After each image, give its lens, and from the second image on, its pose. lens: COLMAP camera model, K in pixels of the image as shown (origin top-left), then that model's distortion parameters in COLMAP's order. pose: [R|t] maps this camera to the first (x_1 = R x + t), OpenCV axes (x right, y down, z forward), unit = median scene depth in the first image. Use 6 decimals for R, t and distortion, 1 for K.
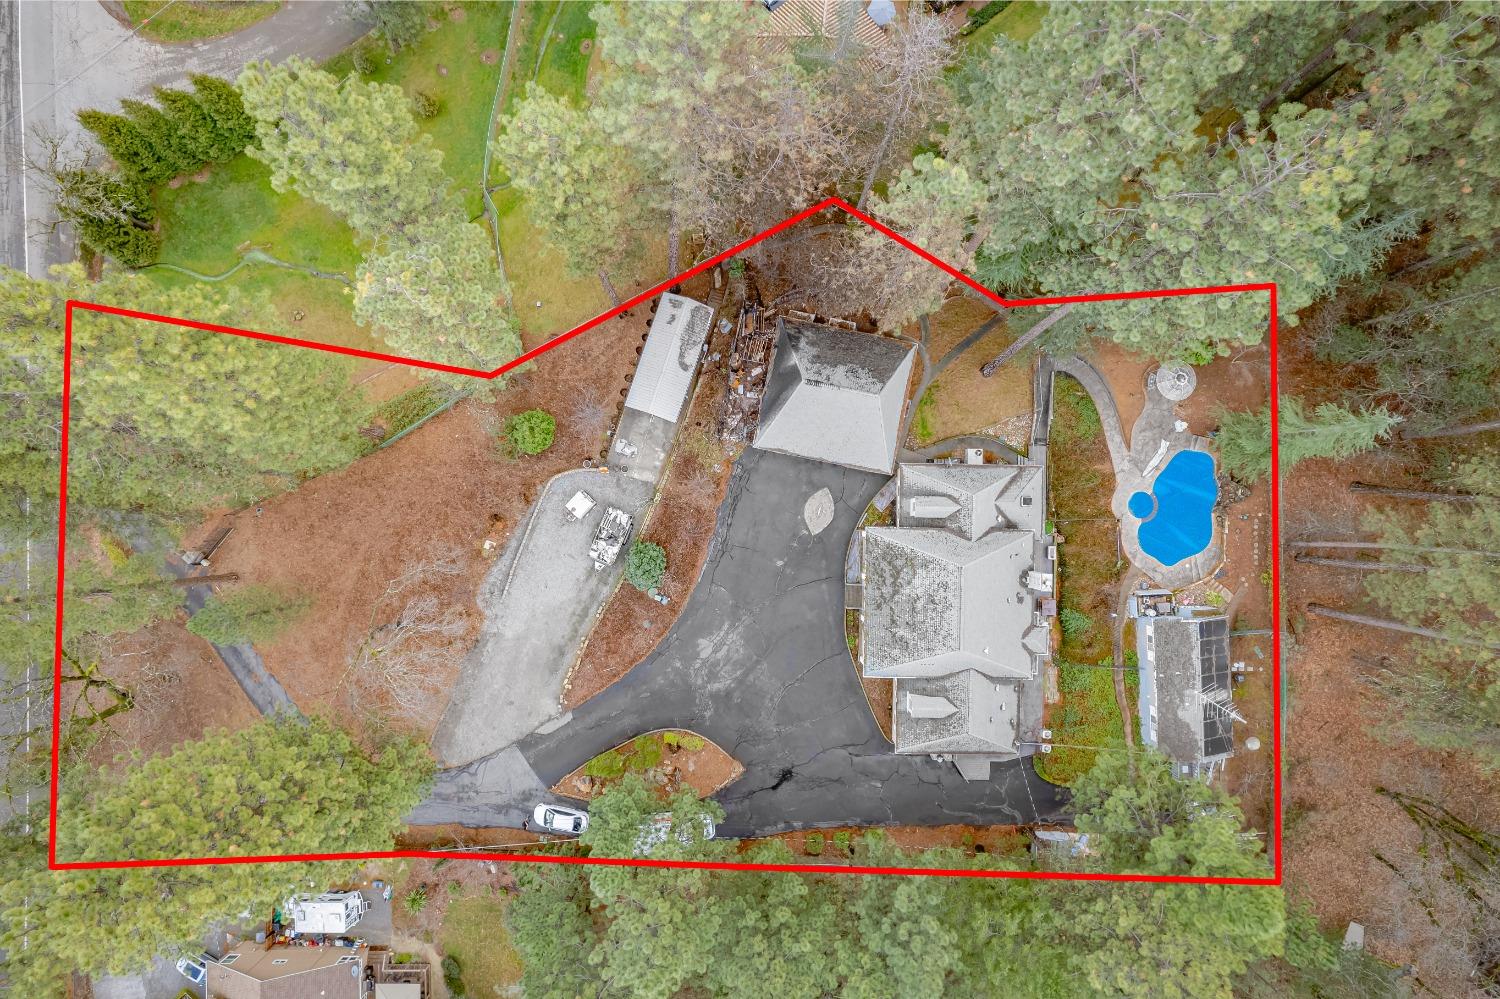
lens RADIAL K [[962.3, 0, 744.2], [0, 962.3, 501.1], [0, 0, 1]] dist [-0.048091, 0.020179]
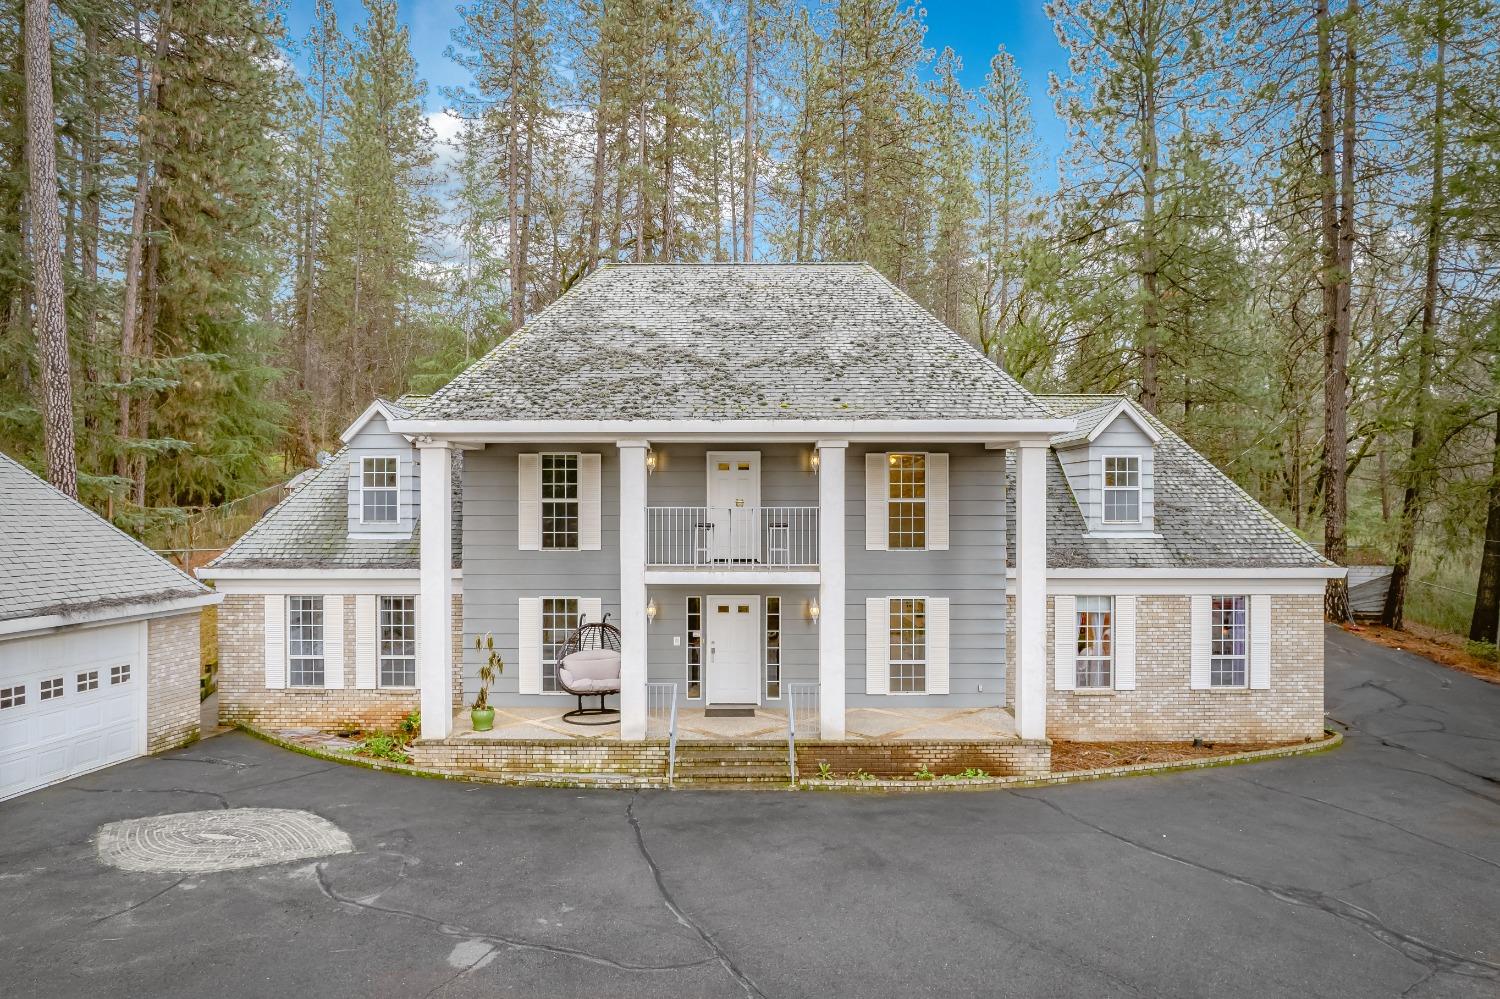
lens RADIAL K [[962.3, 0, 753.0], [0, 962.3, 502.5], [0, 0, 1]] dist [-0.048091, 0.020179]
pose [[-0.019089, -0.002165, 0.999815, -0.088671], [0.999788, 0.007658, 0.019105, 0.102990], [-0.007698, 0.999968, 0.002019, 0.989794]]
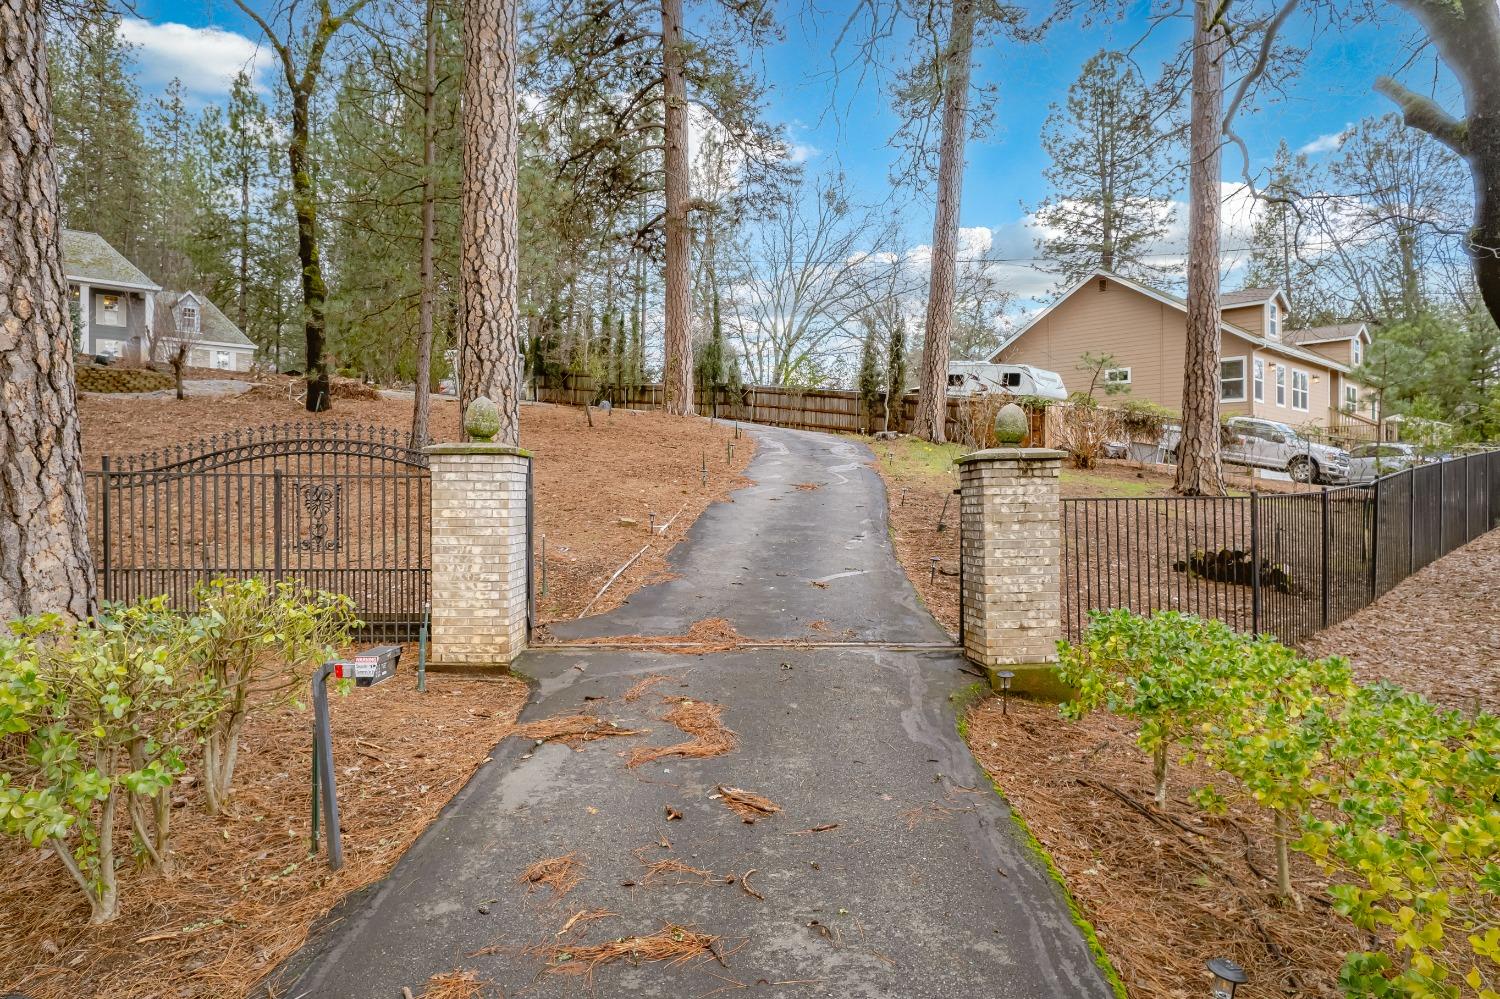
lens RADIAL K [[962.3, 0, 750.7], [0, 962.3, 498.3], [0, 0, 1]] dist [-0.048091, 0.020179]
pose [[-0.693808, 0.005962, 0.720135, -0.731901], [0.720154, 0.009654, 0.693747, -0.005482], [-0.002816, 0.999936, -0.010992, 1.142500]]
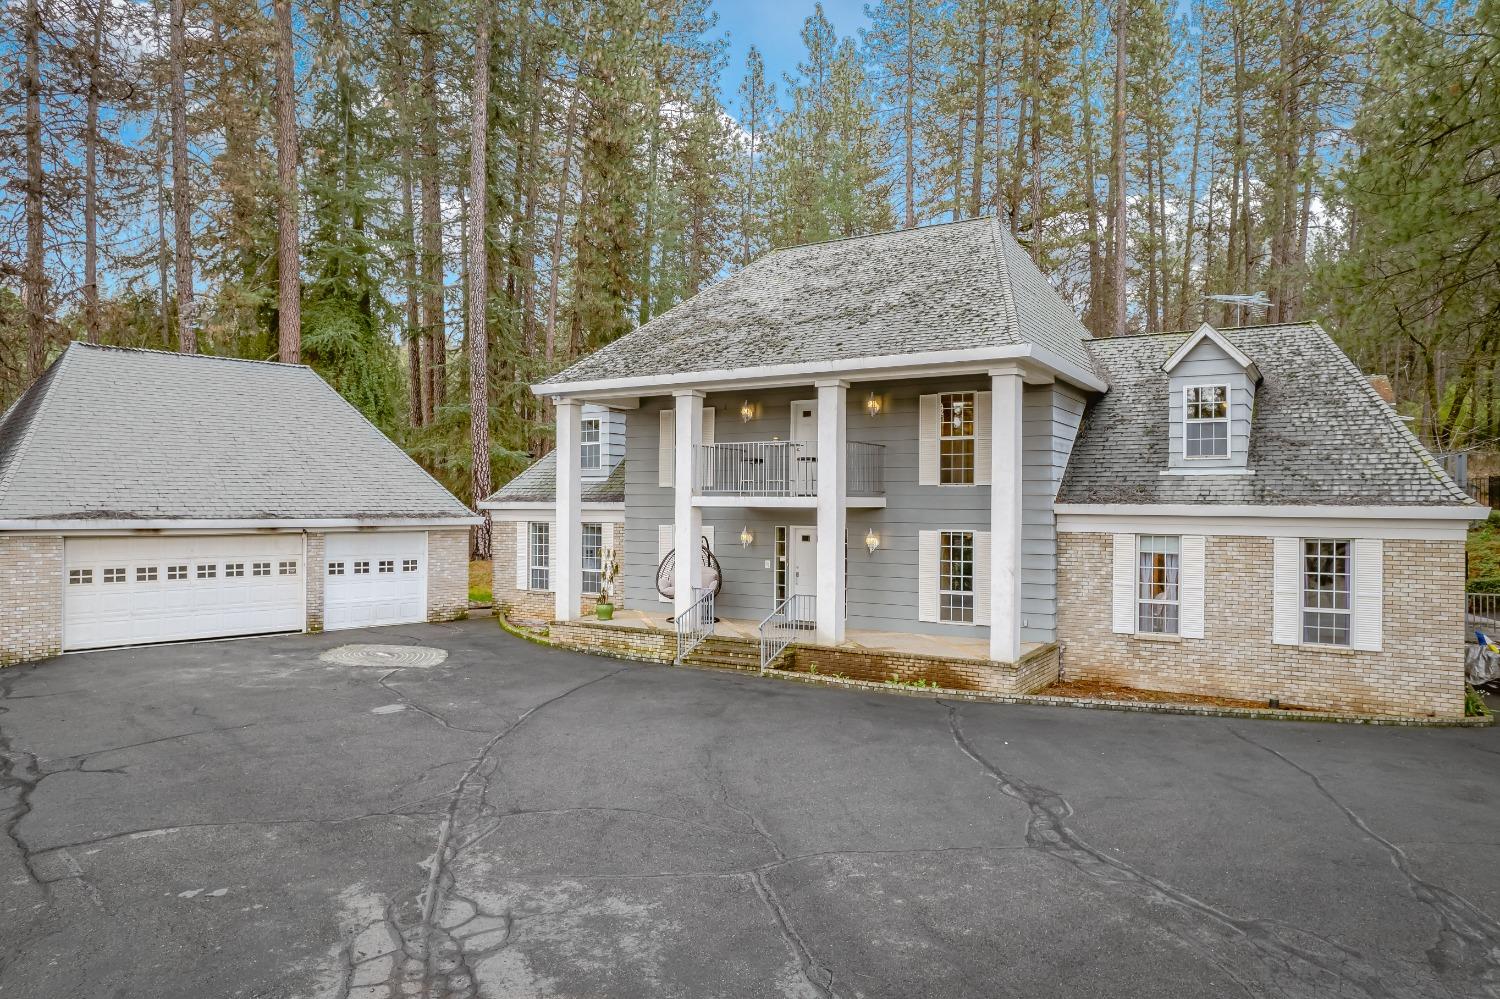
lens RADIAL K [[962.3, 0, 742.9], [0, 962.3, 504.8], [0, 0, 1]] dist [-0.048091, 0.020179]
pose [[0.516356, -0.002158, 0.856371, -0.093085], [0.856306, 0.013923, -0.516281, 0.232934], [-0.010810, 0.999901, 0.009037, 1.005856]]
